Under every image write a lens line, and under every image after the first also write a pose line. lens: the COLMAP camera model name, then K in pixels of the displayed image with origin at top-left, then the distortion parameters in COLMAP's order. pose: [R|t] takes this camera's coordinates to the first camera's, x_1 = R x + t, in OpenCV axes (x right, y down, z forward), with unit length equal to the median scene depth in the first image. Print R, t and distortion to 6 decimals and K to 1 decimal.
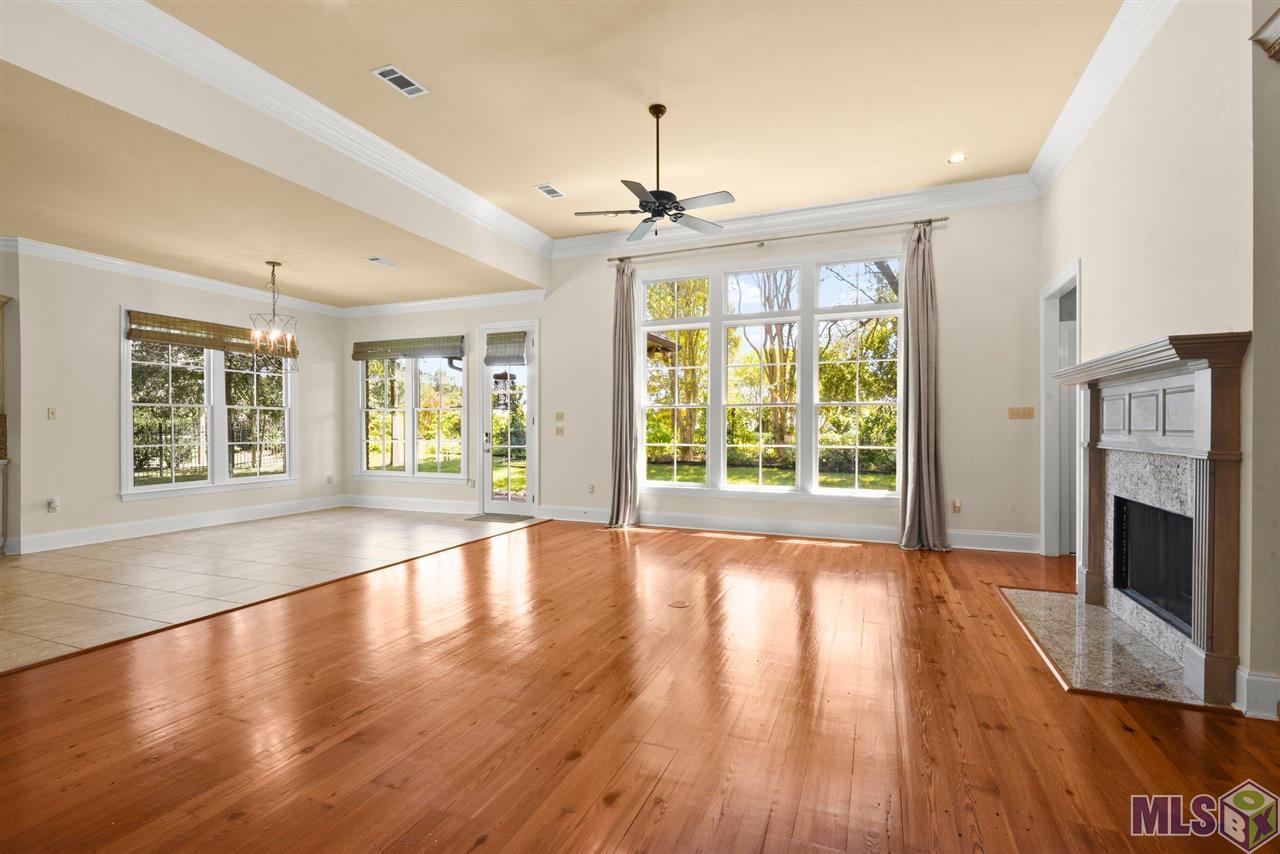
lens RADIAL K [[586.0, 0, 641.7], [0, 586.0, 429.8], [0, 0, 1]] dist [0.003298, -0.003748]
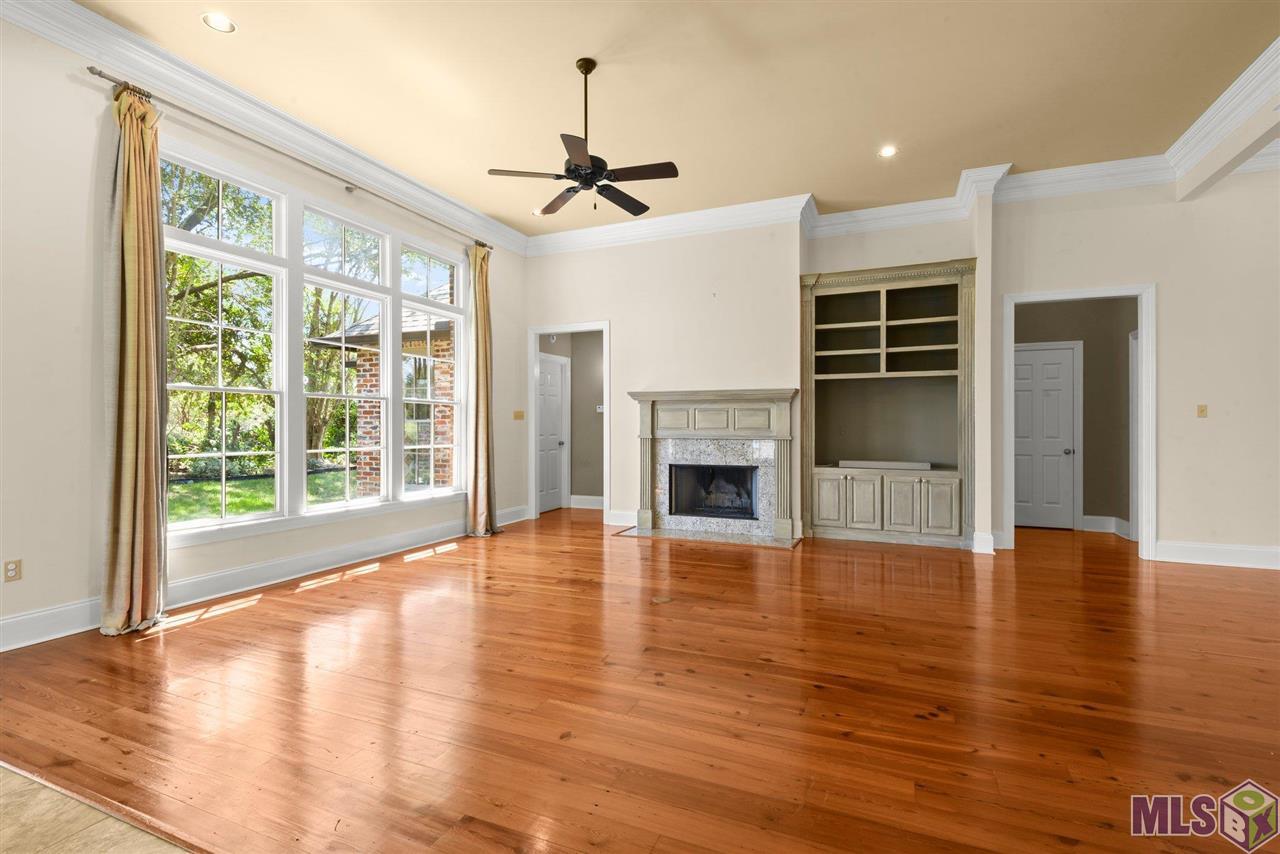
lens RADIAL K [[586.0, 0, 645.3], [0, 586.0, 424.2], [0, 0, 1]] dist [0.003298, -0.003748]
pose [[0.022865, 0.003805, 0.999731, -0.509709], [0.004695, 0.999981, -0.003914, -0.000847], [-0.999728, 0.004783, 0.022847, 0.539293]]
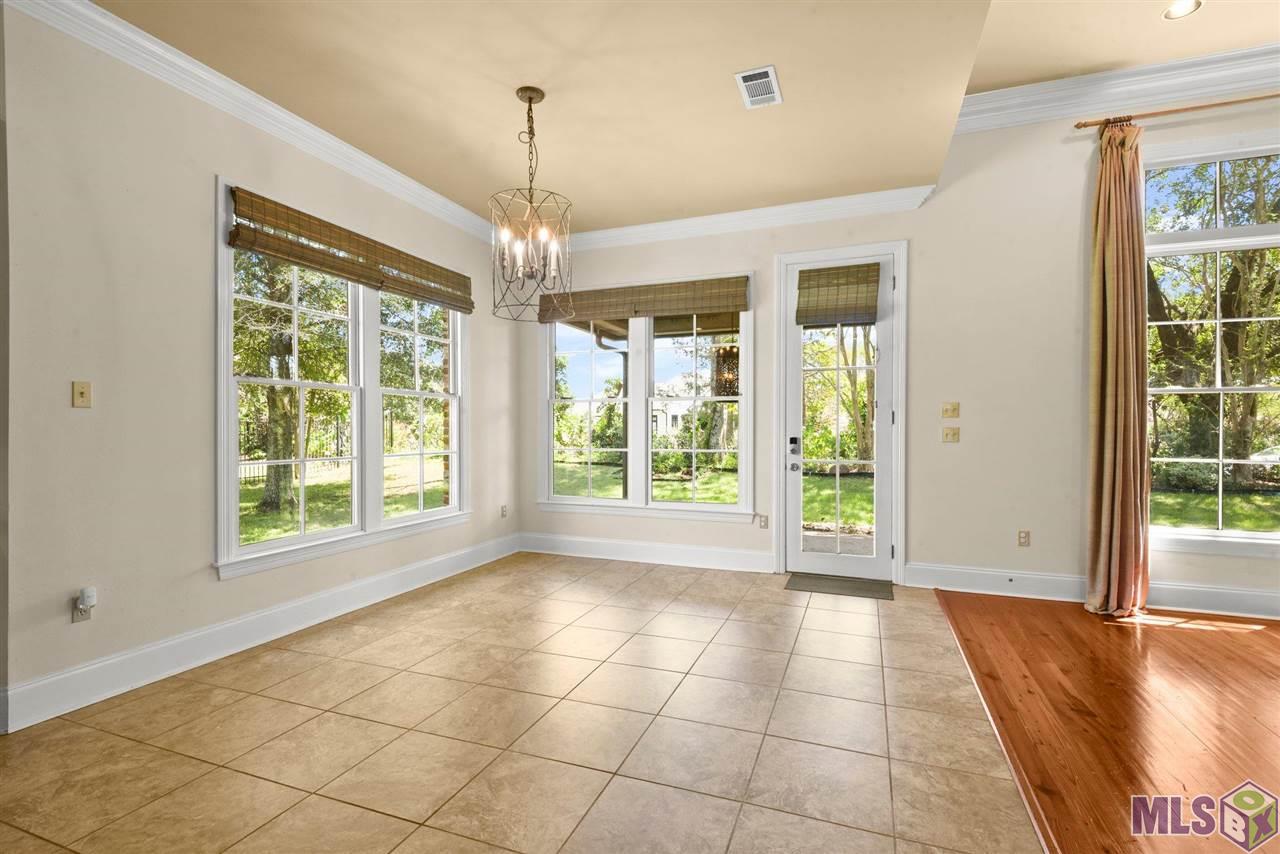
lens RADIAL K [[586.0, 0, 638.7], [0, 586.0, 433.1], [0, 0, 1]] dist [0.003298, -0.003748]
pose [[0.999994, 0.001007, 0.003203, -0.467863], [-0.001013, 0.999998, 0.001807, -0.000395], [-0.003201, -0.001810, 0.999993, 0.443919]]
